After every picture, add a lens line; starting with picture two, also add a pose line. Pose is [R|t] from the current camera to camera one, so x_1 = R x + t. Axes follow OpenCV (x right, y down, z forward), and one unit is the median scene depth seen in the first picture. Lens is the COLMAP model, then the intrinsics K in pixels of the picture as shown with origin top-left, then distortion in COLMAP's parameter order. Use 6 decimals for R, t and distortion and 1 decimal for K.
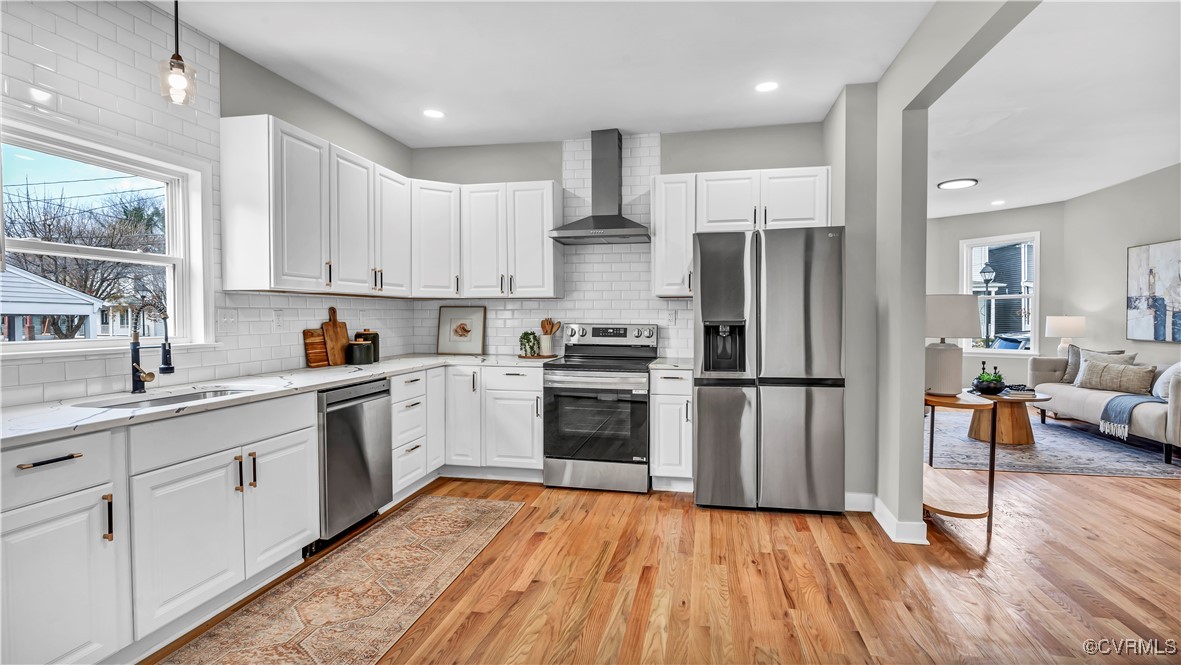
lens RADIAL K [[555.7, 0, 601.7], [0, 555.7, 324.8], [0, 0, 1]] dist [-0.009754, 0.008309]
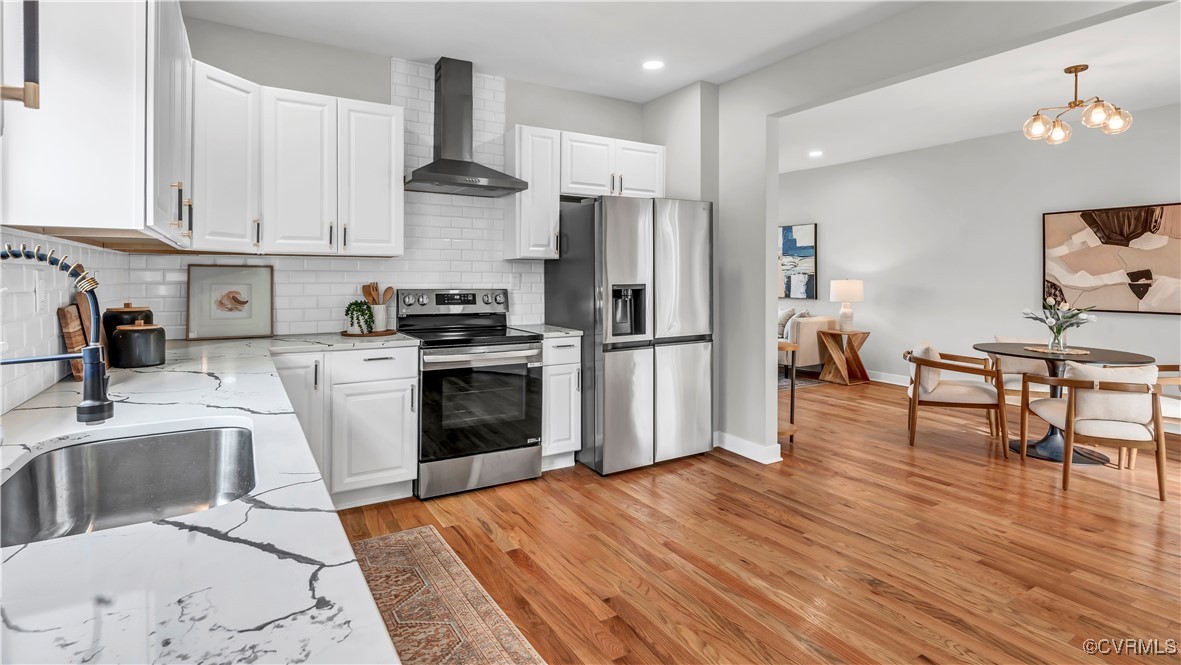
lens RADIAL K [[574.5, 0, 595.8], [0, 574.5, 271.5], [0, 0, 1]] dist [-0.003265, -0.000046]
pose [[0.733039, 0.007531, 0.680145, -0.498122], [0.009189, 0.999738, -0.020974, -0.009202], [-0.680124, 0.021625, 0.732778, 0.253953]]
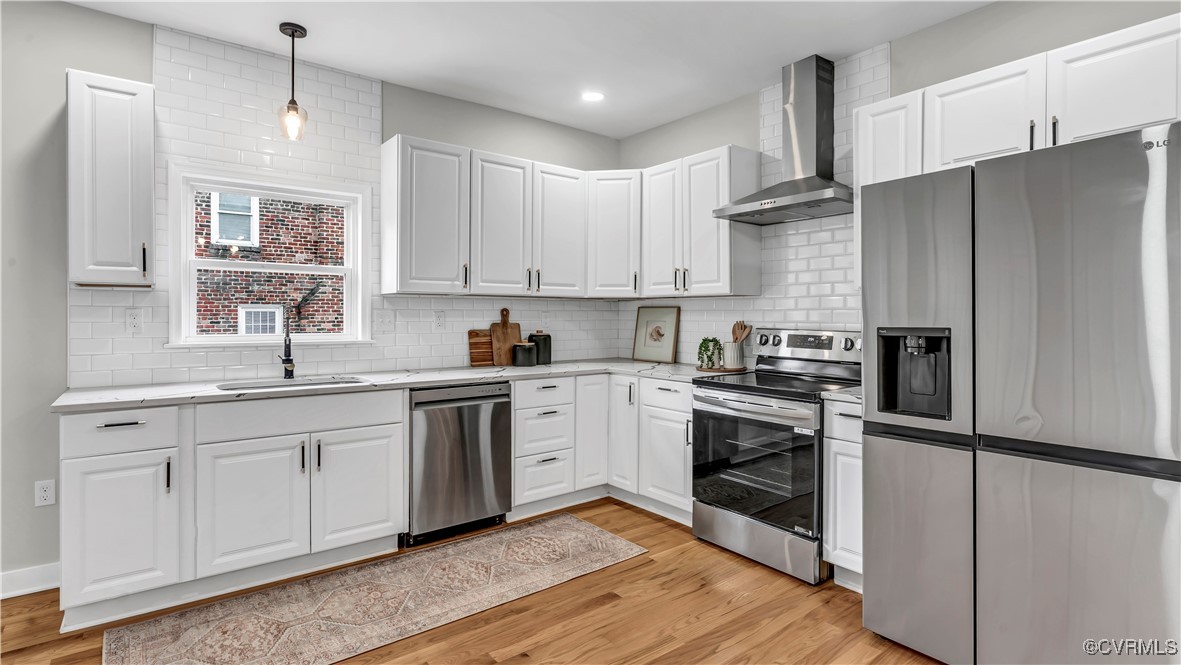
lens RADIAL K [[581.3, 0, 585.0], [0, 581.3, 314.0], [0, 0, 1]] dist [-0.003664, 0.000139]
pose [[0.754071, 0.001253, -0.656792, 0.334579], [-0.015311, 0.999760, -0.015671, -0.007054], [0.656614, 0.021873, 0.753909, 0.291175]]
